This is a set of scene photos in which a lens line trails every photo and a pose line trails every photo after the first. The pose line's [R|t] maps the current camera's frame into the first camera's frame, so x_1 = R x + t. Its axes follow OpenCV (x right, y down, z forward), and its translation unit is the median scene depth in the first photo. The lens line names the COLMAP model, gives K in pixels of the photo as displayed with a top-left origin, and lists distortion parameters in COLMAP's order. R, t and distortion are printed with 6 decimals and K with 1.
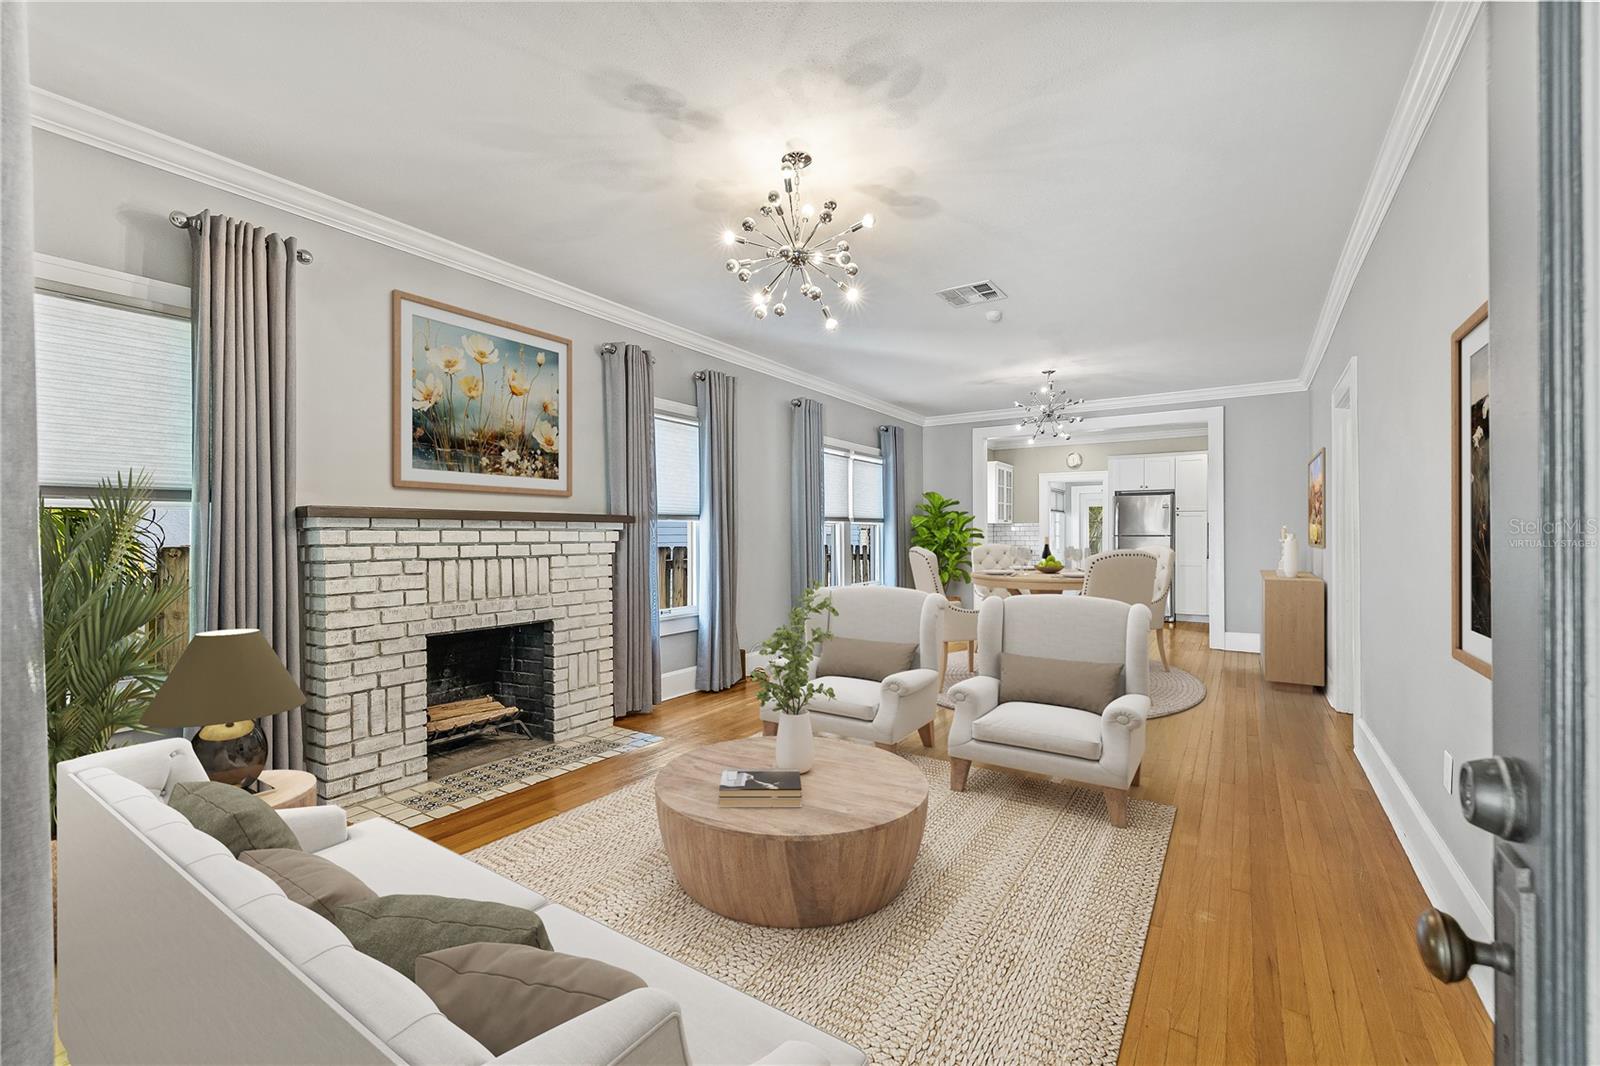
lens RADIAL K [[678.4, 0, 800.0], [0, 678.4, 538.5], [0, 0, 1]] dist [0.007178, -0.001480]
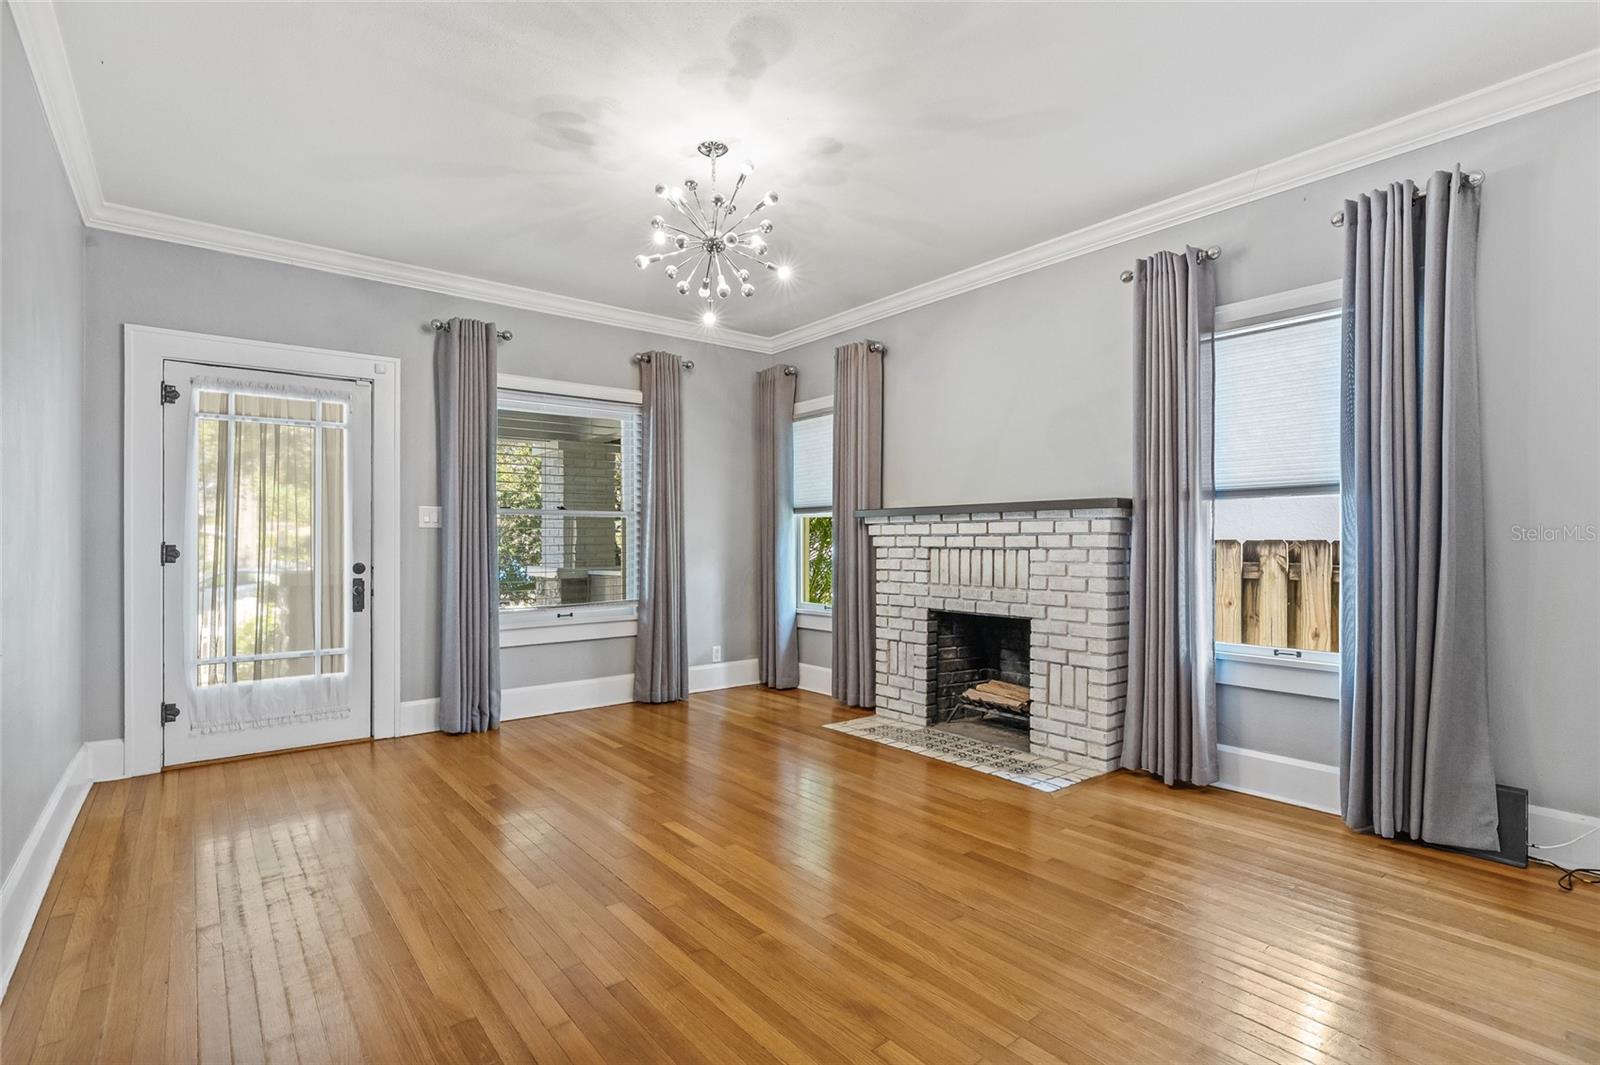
lens RADIAL K [[755.7, 0, 789.3], [0, 755.7, 538.1], [0, 0, 1]] dist [-0.009071, -0.000202]
pose [[-0.318298, 0.006440, -0.947969, 0.700316], [0.005826, 0.999971, 0.004837, 0.004684], [0.947973, -0.003984, -0.318326, 1.010567]]
